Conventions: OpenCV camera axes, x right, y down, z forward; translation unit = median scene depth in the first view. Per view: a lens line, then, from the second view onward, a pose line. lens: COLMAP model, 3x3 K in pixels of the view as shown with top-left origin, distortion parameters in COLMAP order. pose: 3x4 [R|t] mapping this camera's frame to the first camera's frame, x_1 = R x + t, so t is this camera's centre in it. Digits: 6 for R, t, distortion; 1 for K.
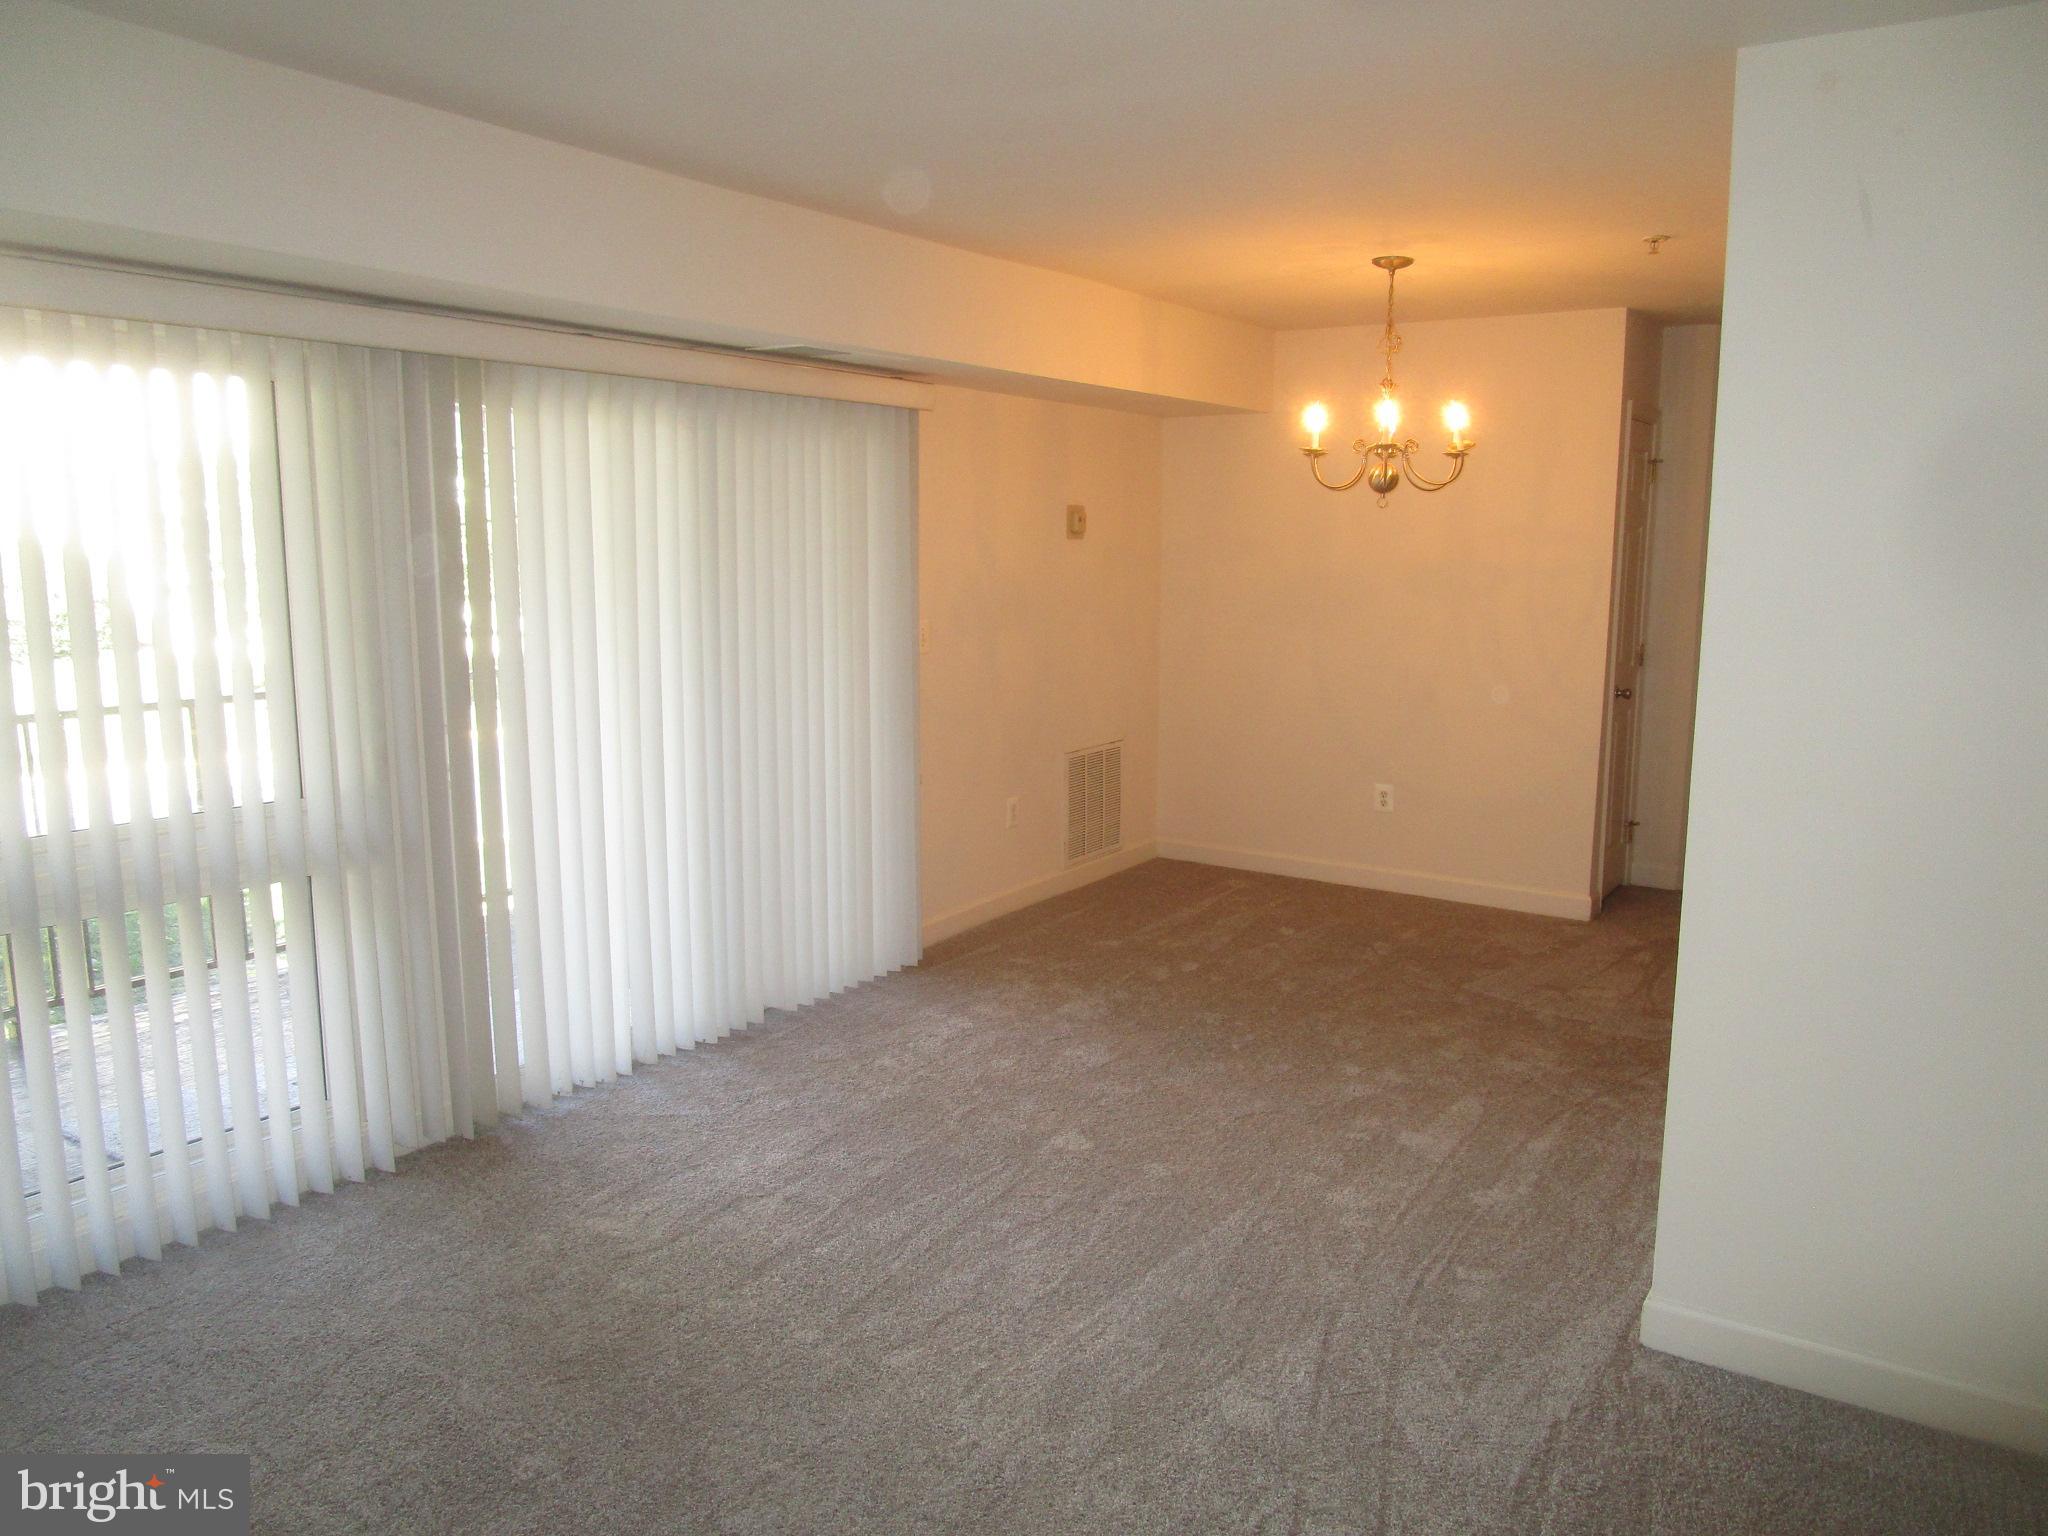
lens RADIAL K [[1458.9, 0, 1049.5], [0, 1458.9, 772.7], [0, 0, 1]] dist [-0.050987, 0.041037]
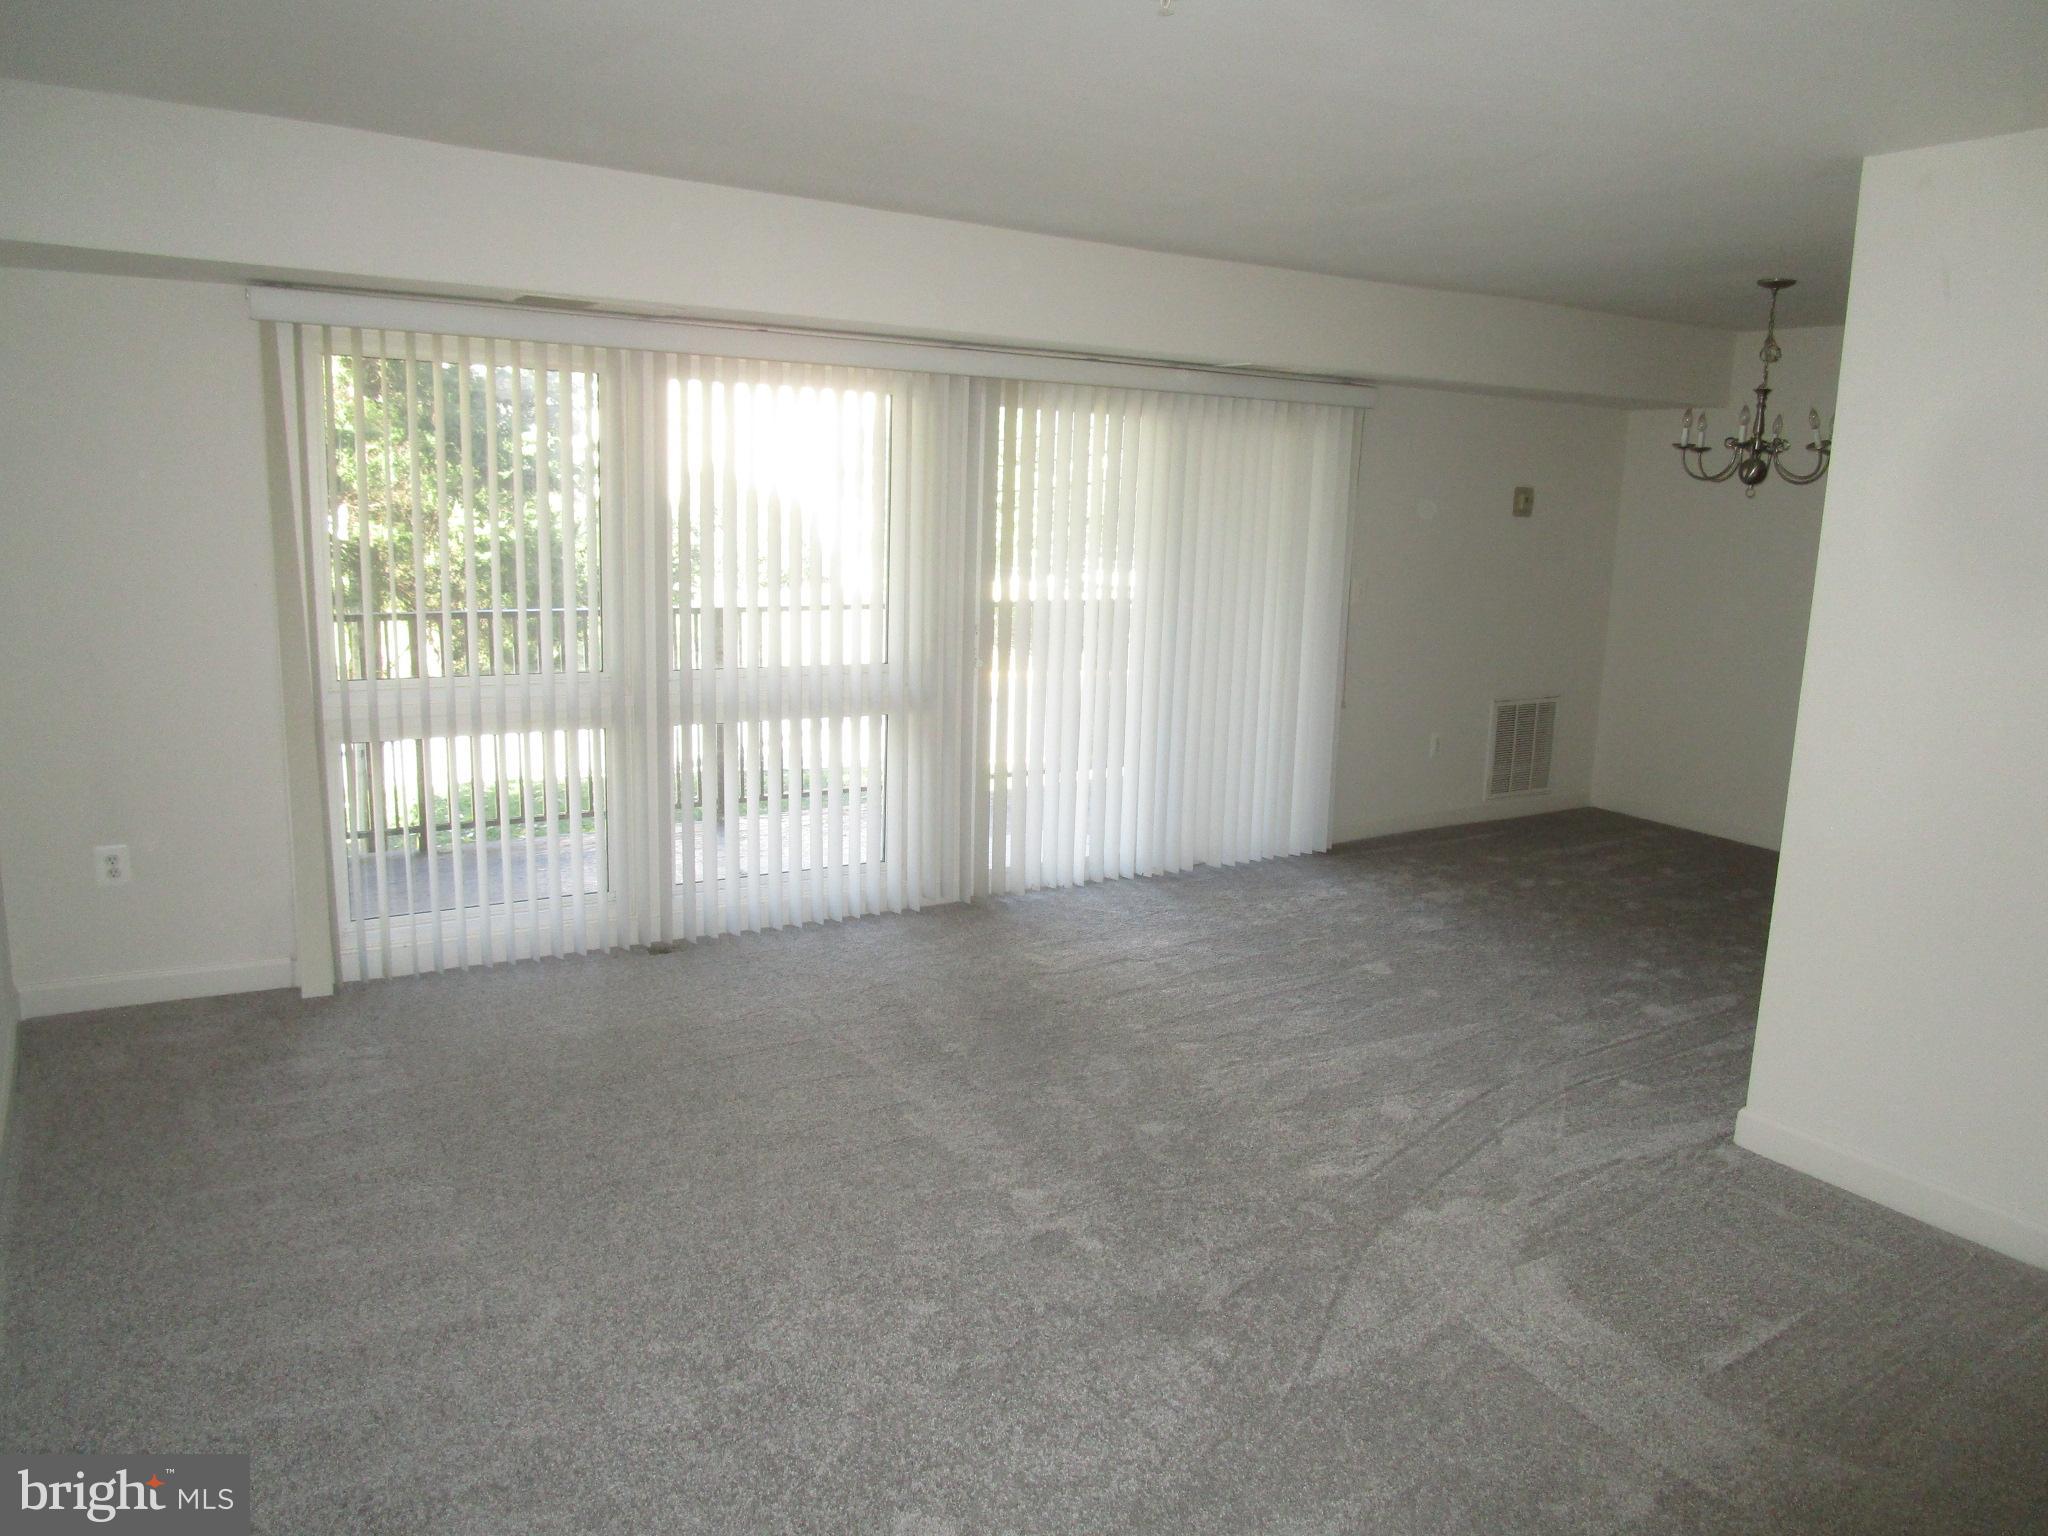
lens RADIAL K [[1458.9, 0, 1049.5], [0, 1458.9, 772.7], [0, 0, 1]] dist [-0.050987, 0.041037]
pose [[0.914300, 0.099189, -0.392705, 0.244947], [-0.091453, 0.995068, 0.038413, 0.052146], [0.394578, 0.000793, 0.918862, -0.338701]]
